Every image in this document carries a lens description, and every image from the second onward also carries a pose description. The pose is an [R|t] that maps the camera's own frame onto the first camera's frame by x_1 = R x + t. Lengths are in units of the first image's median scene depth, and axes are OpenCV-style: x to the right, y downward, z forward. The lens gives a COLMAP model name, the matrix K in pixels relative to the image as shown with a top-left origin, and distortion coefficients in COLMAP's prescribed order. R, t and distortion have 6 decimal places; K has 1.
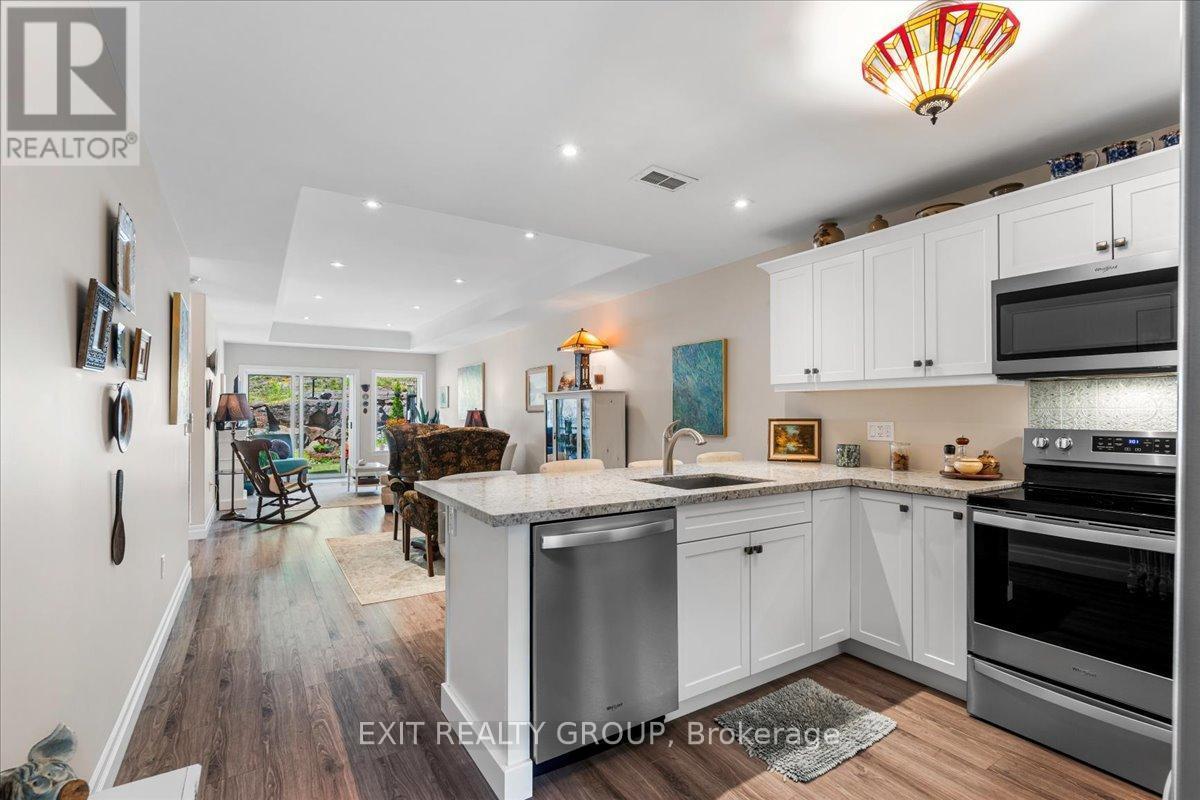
lens RADIAL K [[534.4, 0, 608.8], [0, 534.4, 407.5], [0, 0, 1]] dist [-0.005641, 0.001106]
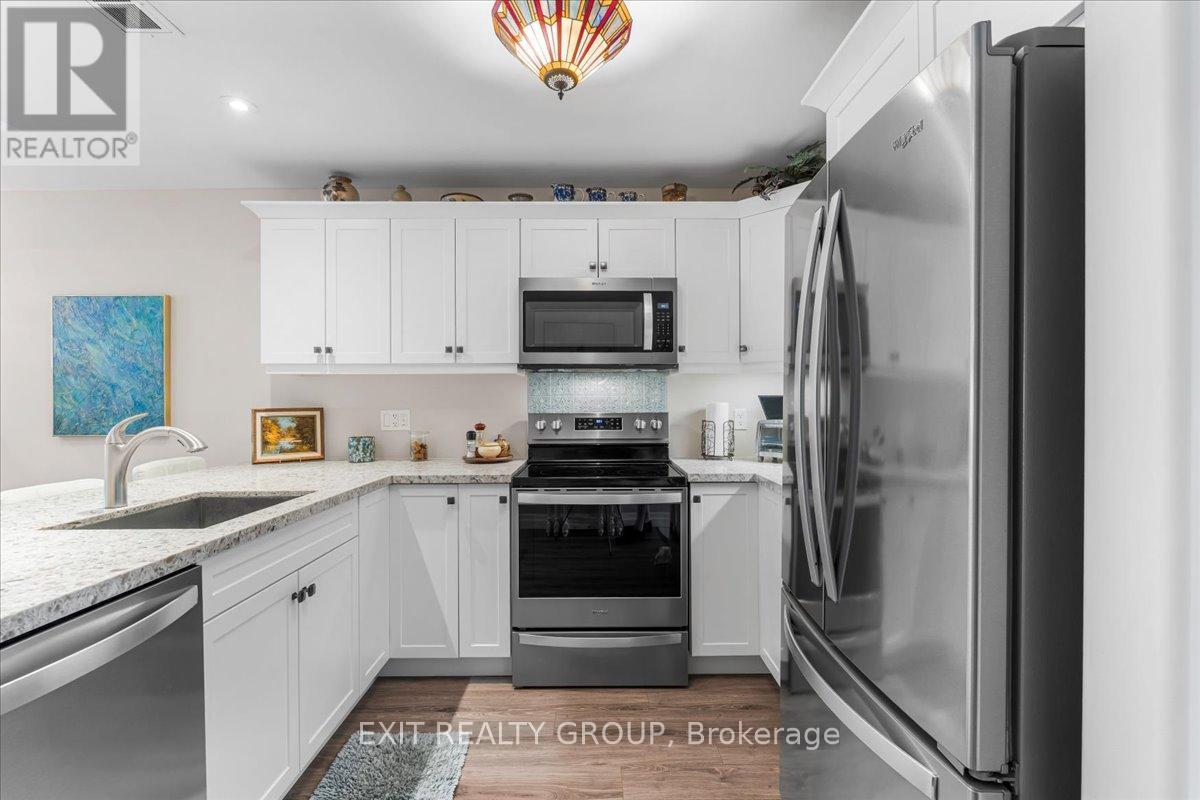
lens RADIAL K [[534.4, 0, 590.1], [0, 534.4, 397.1], [0, 0, 1]] dist [-0.005641, 0.001106]
pose [[0.546584, 0.000051, 0.837404, -0.097076], [-0.002418, 0.999996, 0.001517, 0.002513], [-0.837401, -0.002854, 0.546582, 0.246226]]
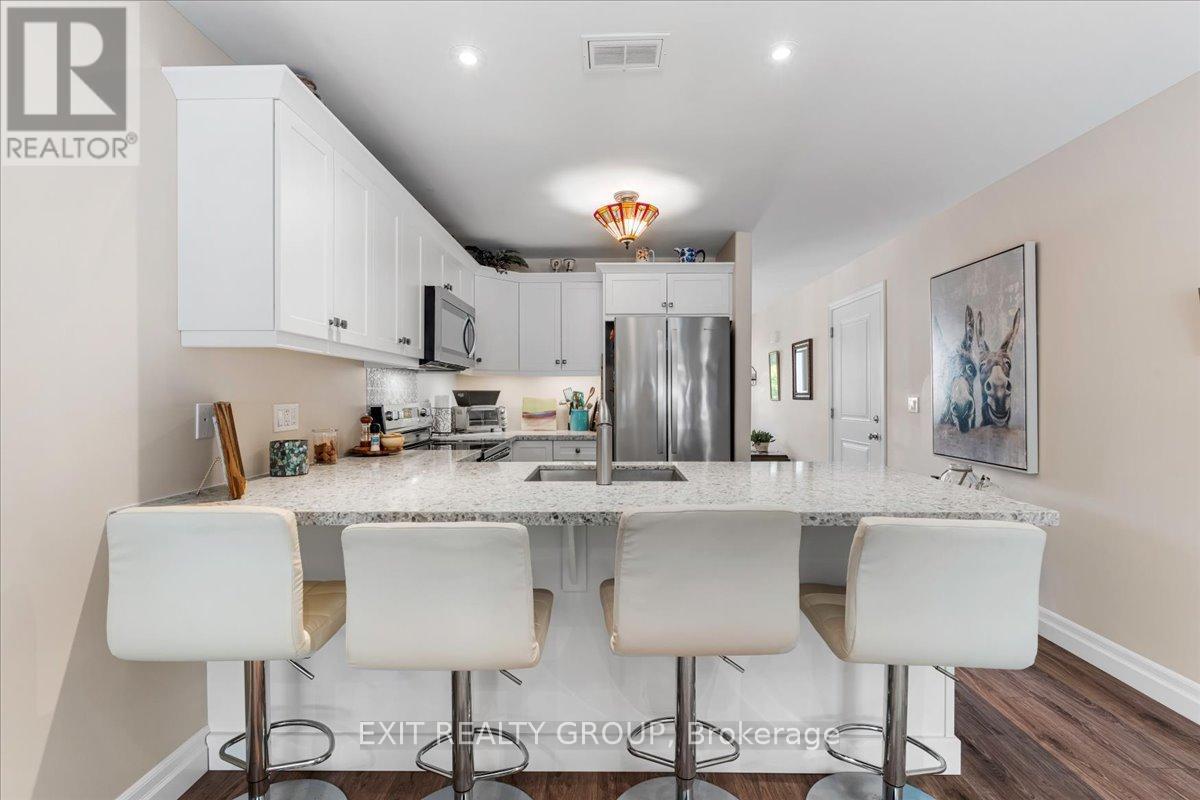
lens RADIAL K [[523.0, 0, 599.9], [0, 523.0, 395.3], [0, 0, 1]] dist [0.004373, 0.000252]
pose [[-0.825680, -0.000219, 0.564139, -0.254809], [-0.003497, 0.999983, -0.004729, 0.020571], [-0.564129, -0.005878, -0.825666, 1.565976]]
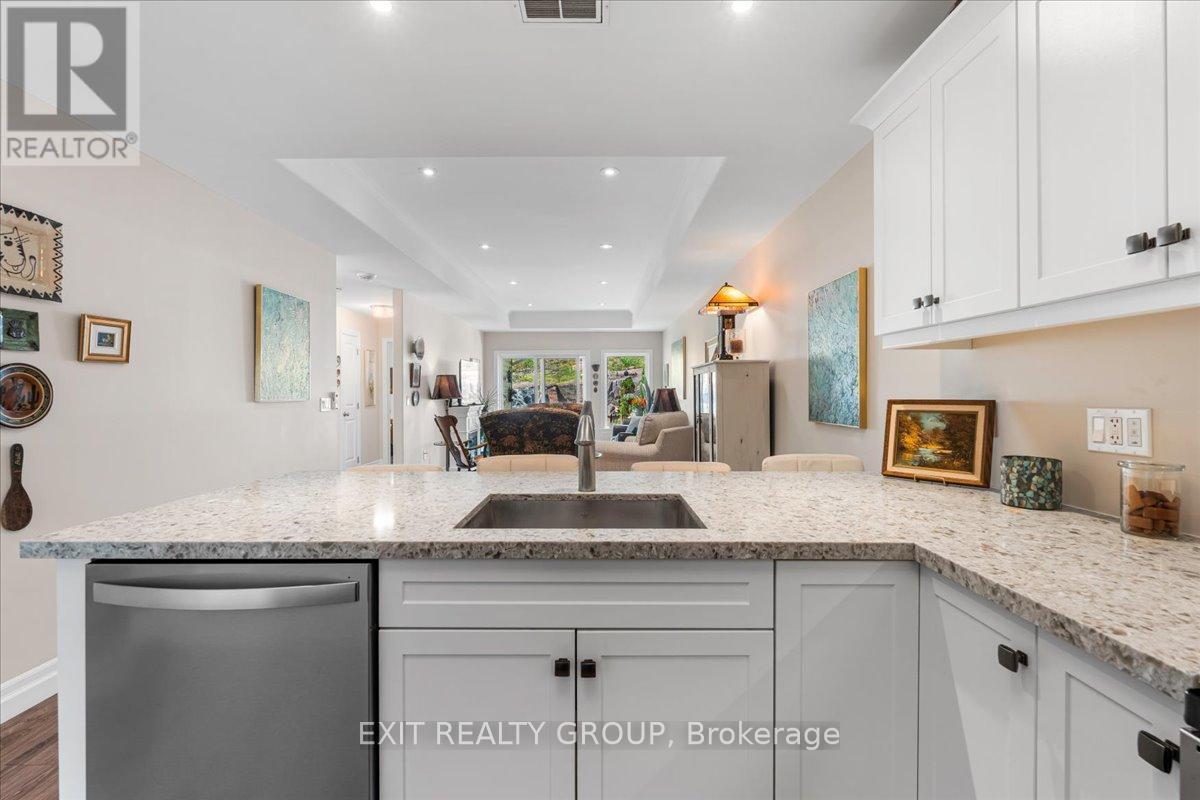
lens RADIAL K [[534.4, 0, 608.1], [0, 534.4, 397.0], [0, 0, 1]] dist [-0.005641, 0.001106]
pose [[0.841846, 0.003041, -0.539709, 0.467937], [0.007319, 0.999828, 0.017050, 0.009351], [0.539668, -0.018304, 0.841679, 0.511486]]
